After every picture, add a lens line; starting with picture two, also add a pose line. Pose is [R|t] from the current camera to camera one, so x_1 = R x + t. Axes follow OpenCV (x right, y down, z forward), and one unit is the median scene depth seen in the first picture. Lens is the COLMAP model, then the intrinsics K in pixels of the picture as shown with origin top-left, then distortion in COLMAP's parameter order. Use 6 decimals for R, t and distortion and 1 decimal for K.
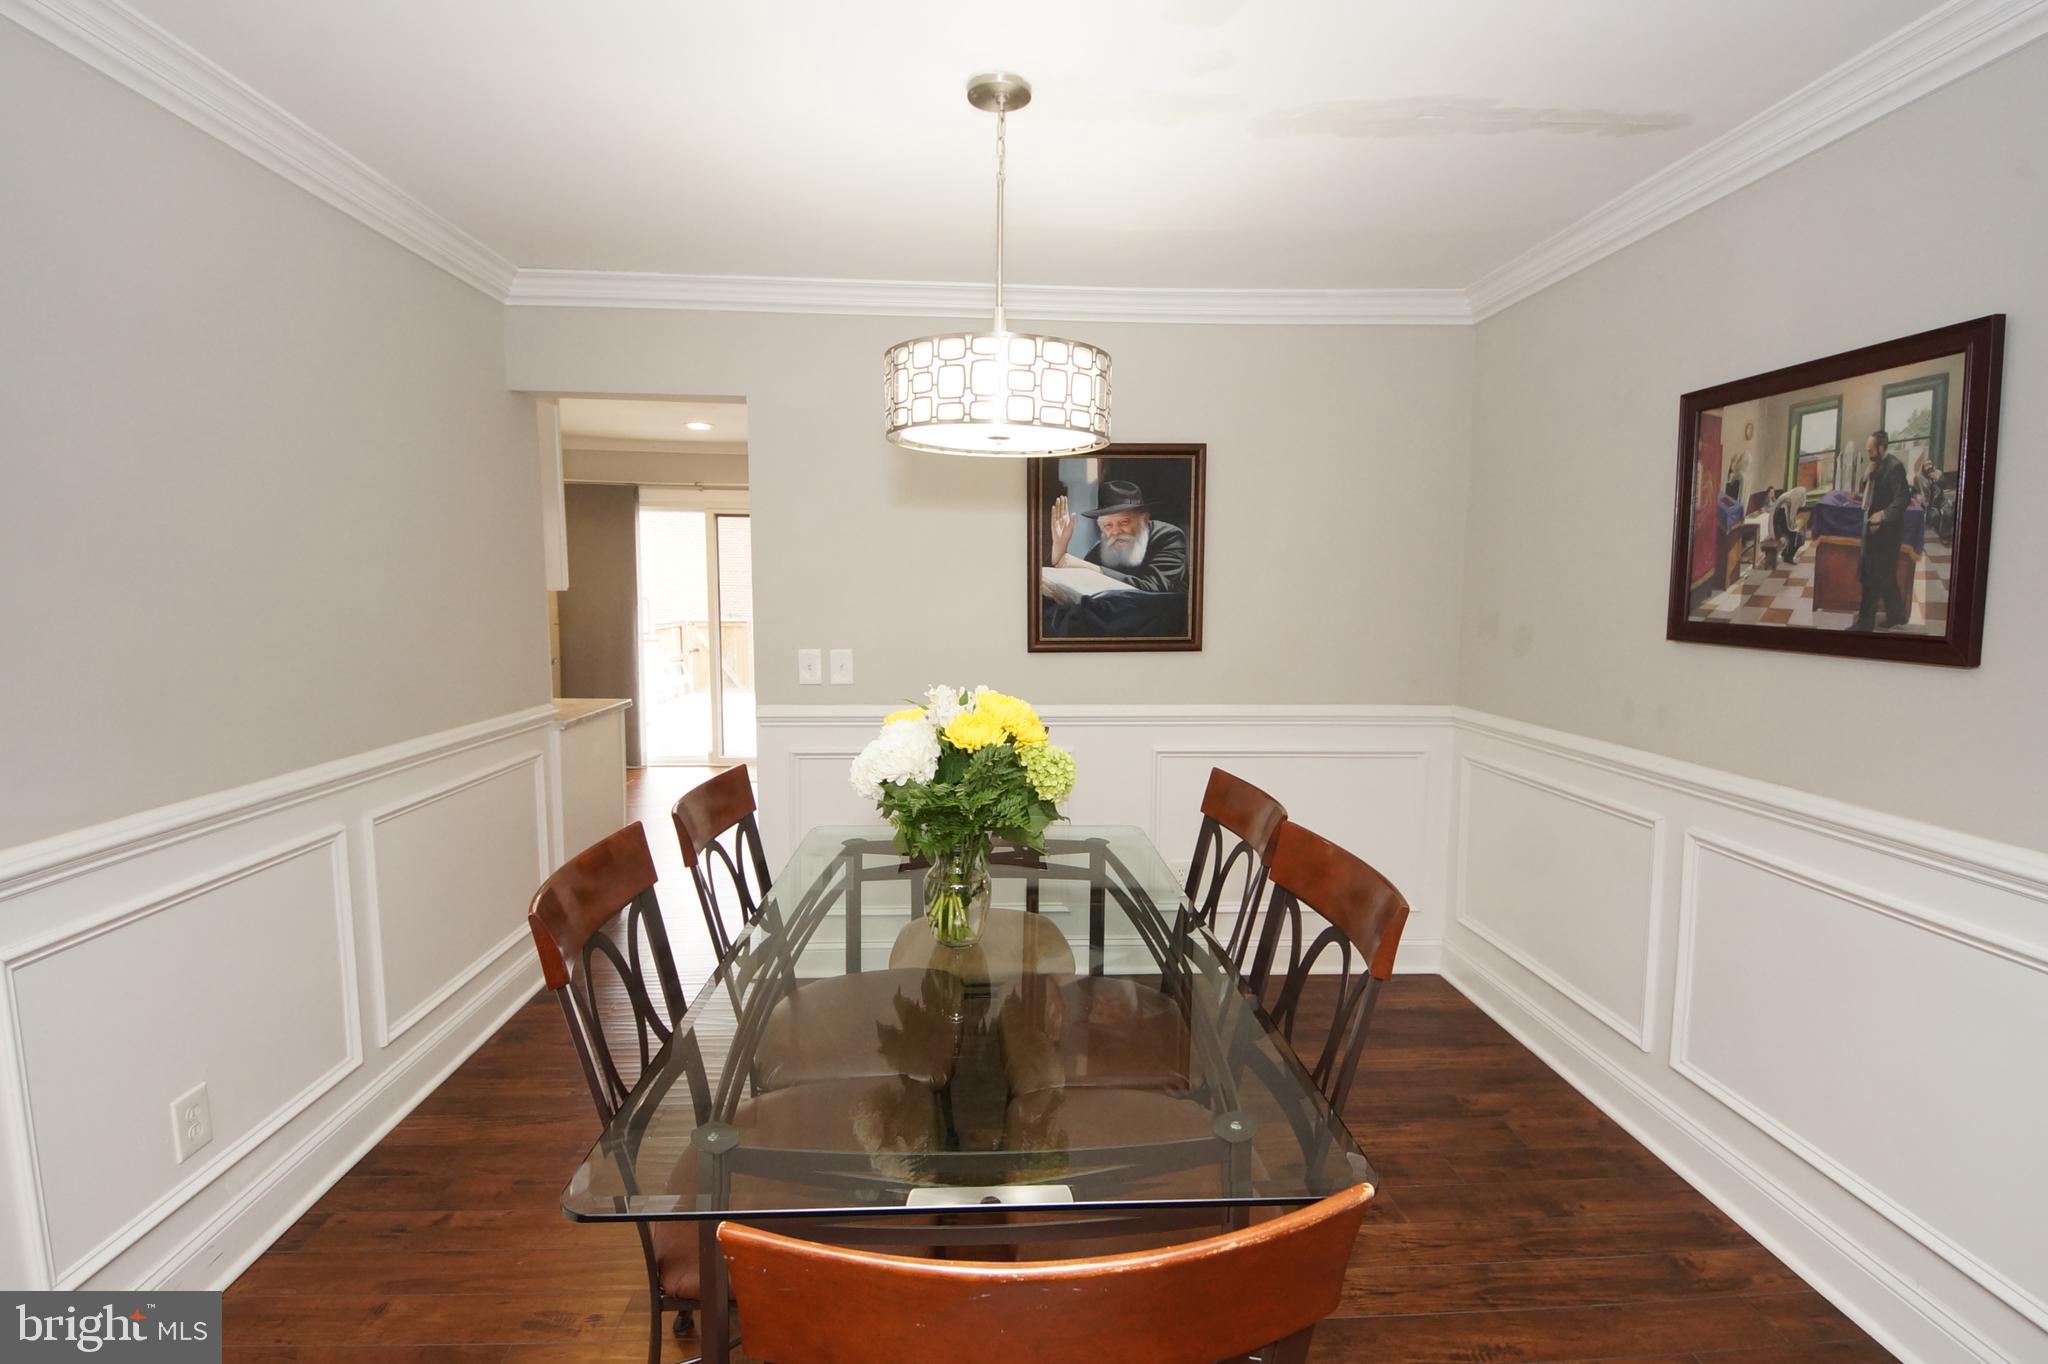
lens RADIAL K [[877.3, 0, 1024.0], [0, 877.3, 682.0], [0, 0, 1]] dist [0.020576, -0.026708]
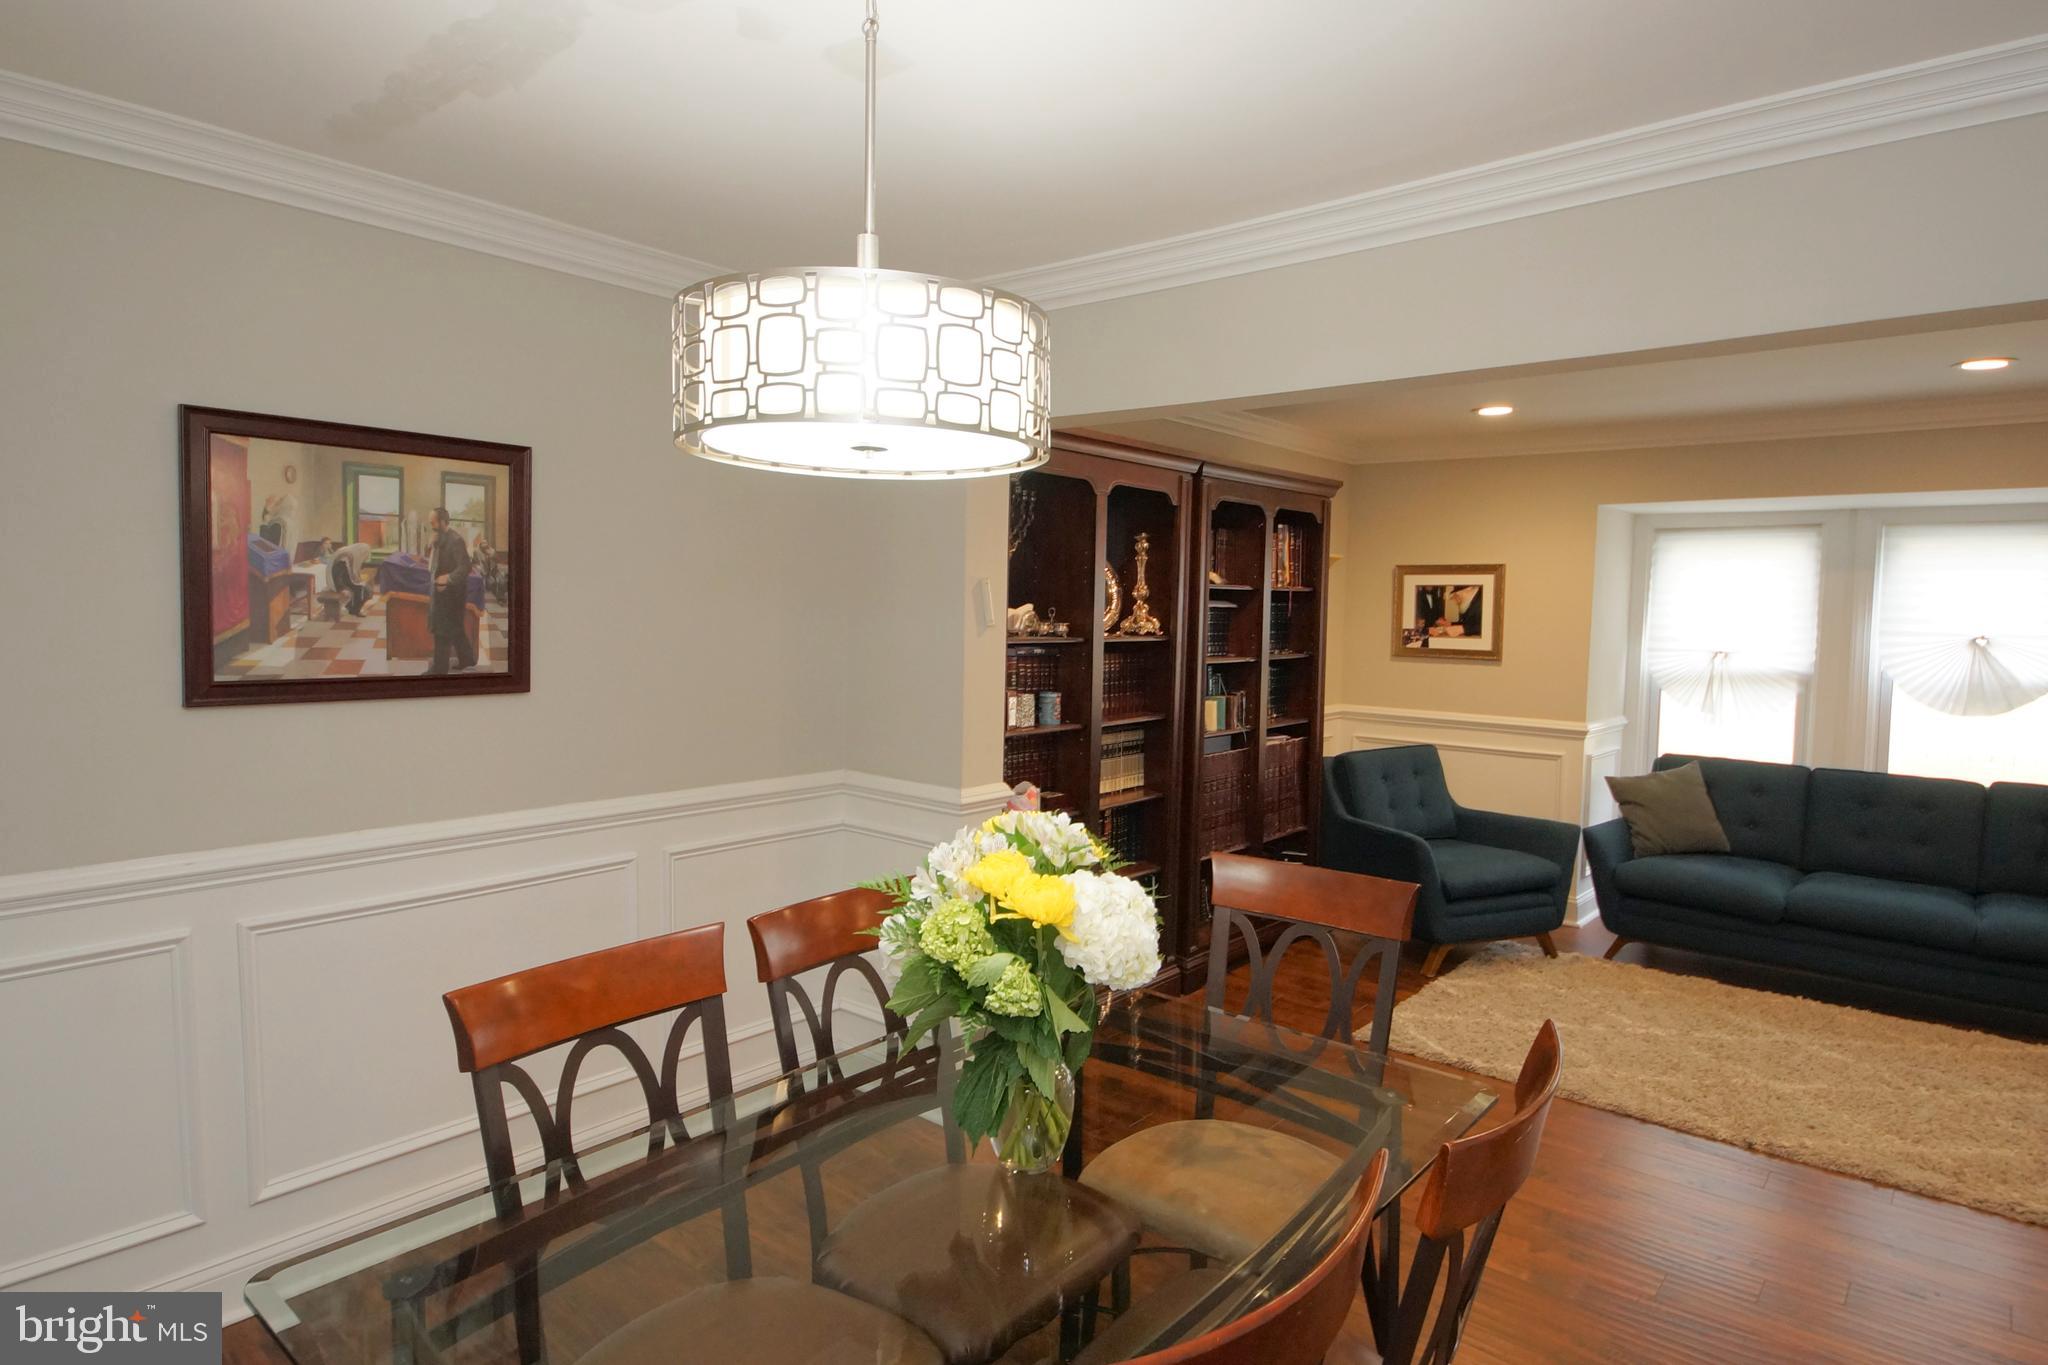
lens RADIAL K [[1137.9, 0, 1035.3], [0, 1137.9, 676.0], [0, 0, 1]] dist [0.017924, -0.000421]
pose [[-0.725400, -0.060480, 0.685665, -0.540315], [0.053558, 0.988153, 0.143822, -0.184583], [-0.686241, 0.141051, -0.713567, 1.215829]]
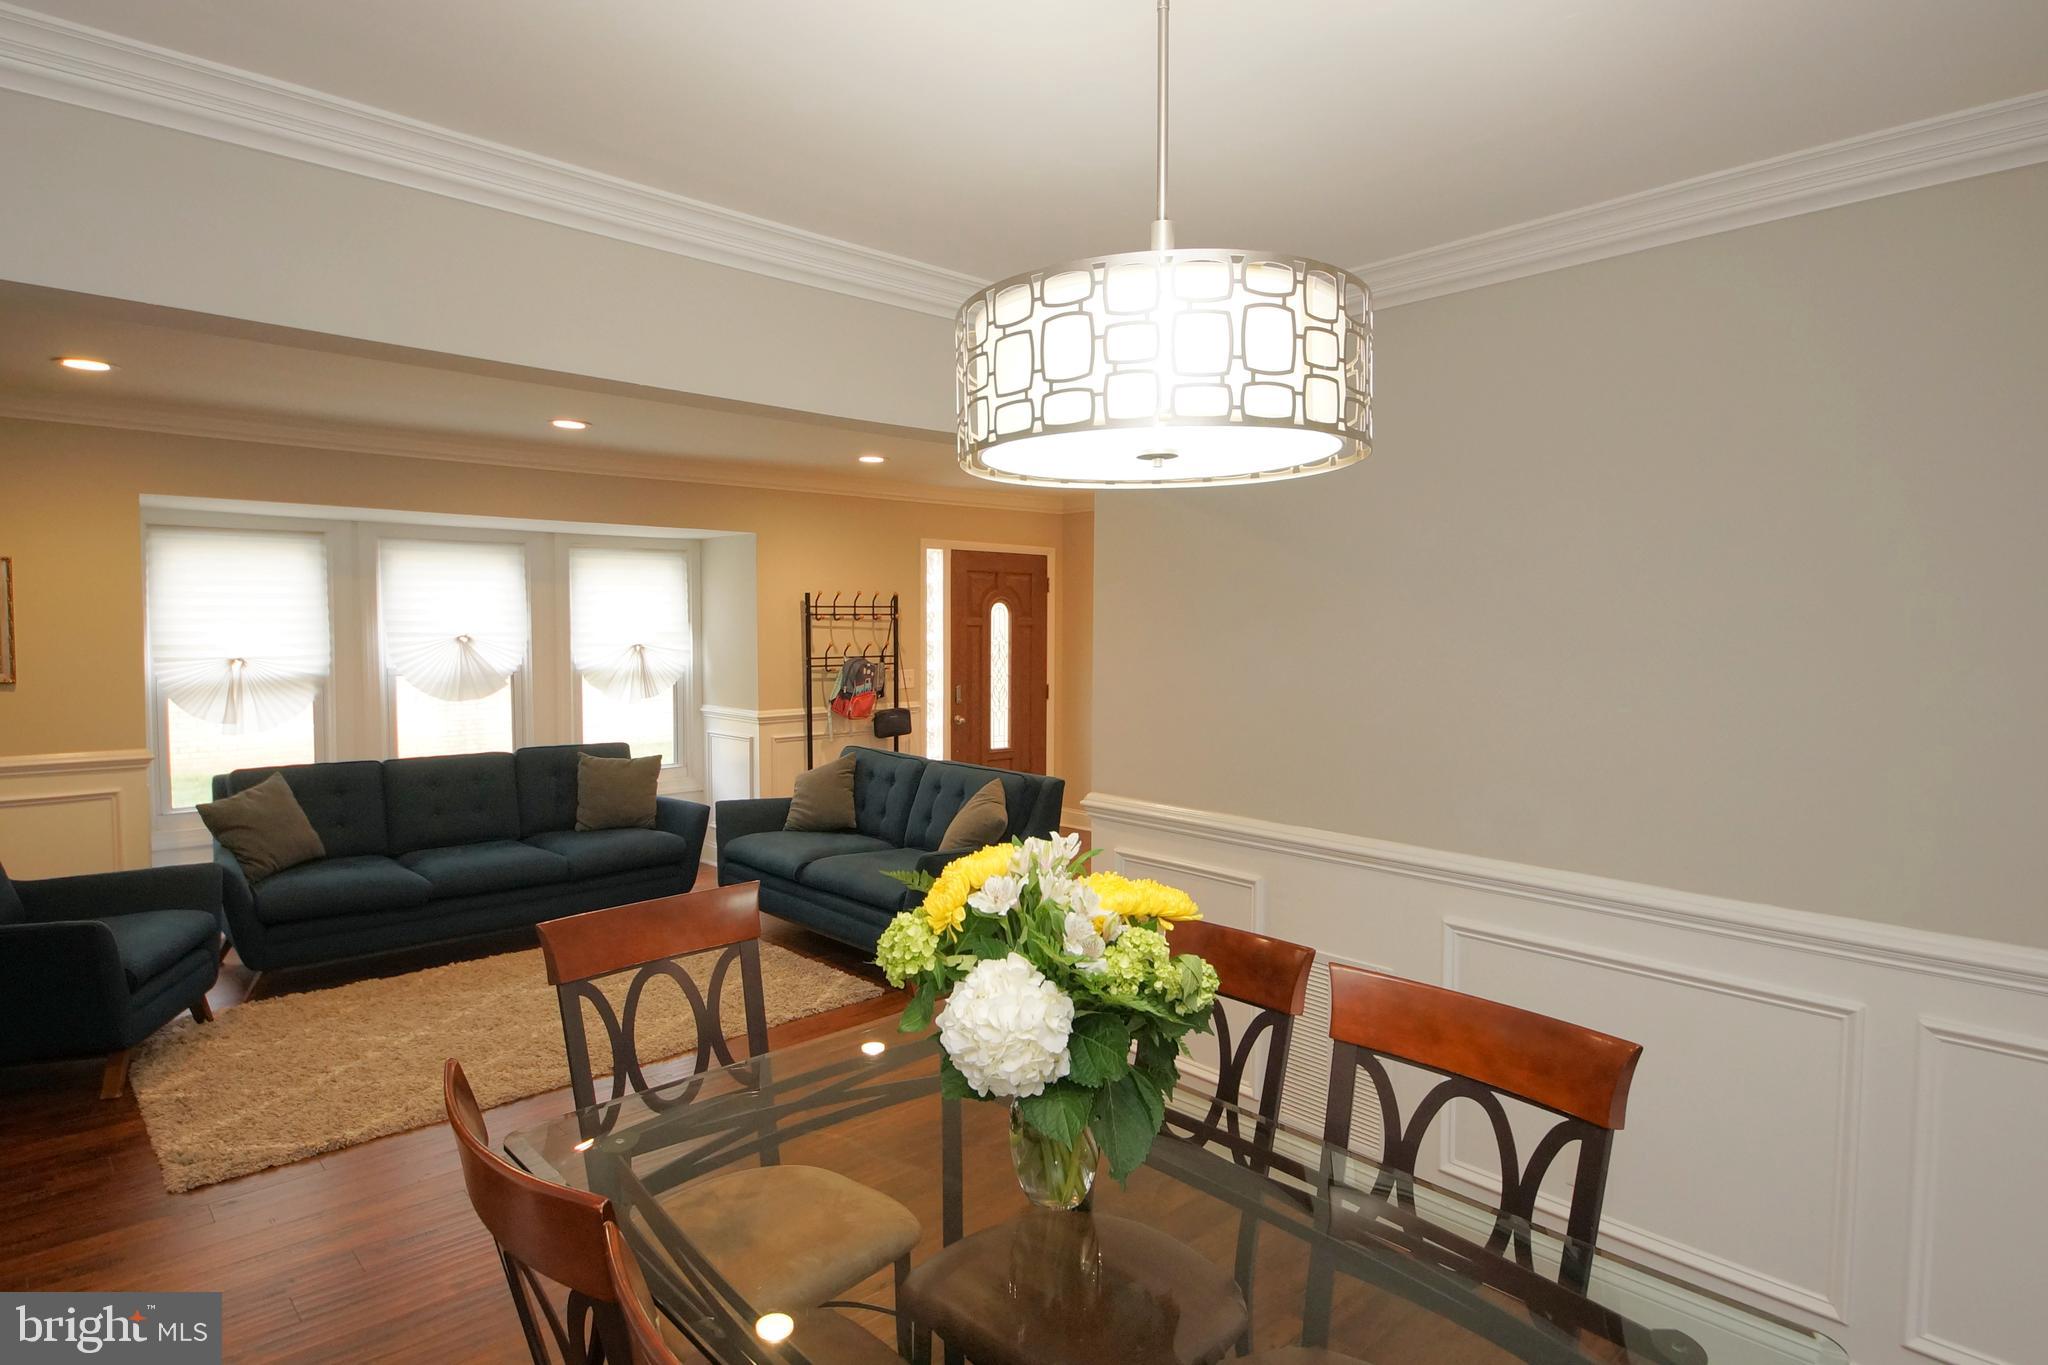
lens RADIAL K [[1107.9, 0, 1027.1], [0, 1107.9, 675.4], [0, 0, 1]] dist [0.003321, -0.000505]
pose [[-0.758066, 0.021722, -0.651816, 0.415995], [-0.078760, 0.989081, 0.124559, -0.179622], [0.647405, 0.145761, -0.748078, 1.201125]]
